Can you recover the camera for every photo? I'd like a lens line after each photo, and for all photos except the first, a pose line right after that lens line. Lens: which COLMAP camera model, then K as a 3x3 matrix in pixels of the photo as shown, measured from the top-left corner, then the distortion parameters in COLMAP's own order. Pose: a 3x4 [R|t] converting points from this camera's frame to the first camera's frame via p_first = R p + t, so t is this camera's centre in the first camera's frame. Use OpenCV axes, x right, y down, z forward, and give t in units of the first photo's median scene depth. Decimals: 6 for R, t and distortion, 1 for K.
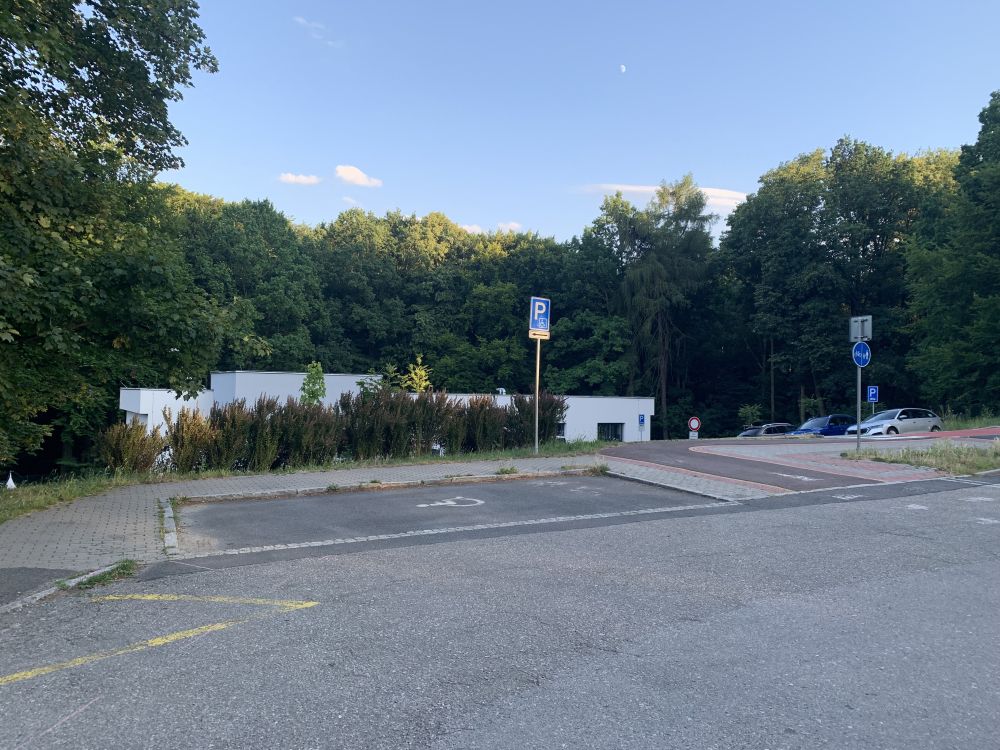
lens RADIAL K [[763.0, 0, 500.0], [0, 763.0, 375.0], [0, 0, 1]] dist [-0.004431, -0.004954]
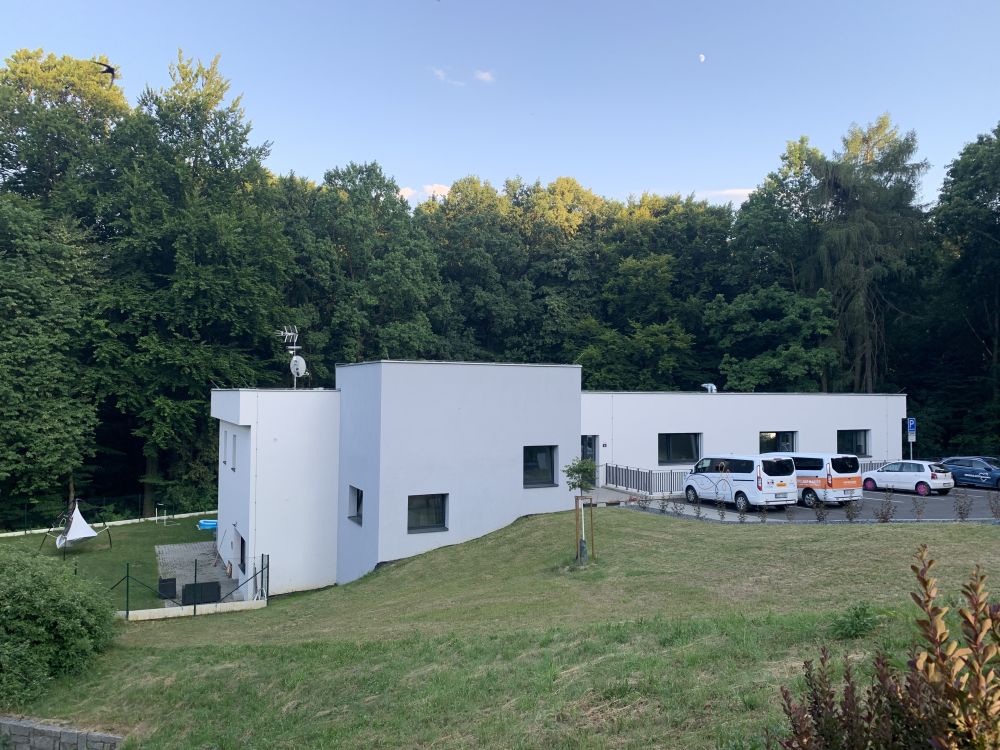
lens RADIAL K [[743.3, 0, 485.1], [0, 743.3, 378.2], [0, 0, 1]] dist [0.131513, -0.370942]
pose [[0.993420, -0.013380, -0.113741, -0.092668], [0.014347, 0.999868, 0.007689, 0.002127], [0.113623, -0.009270, 0.993481, 0.187826]]
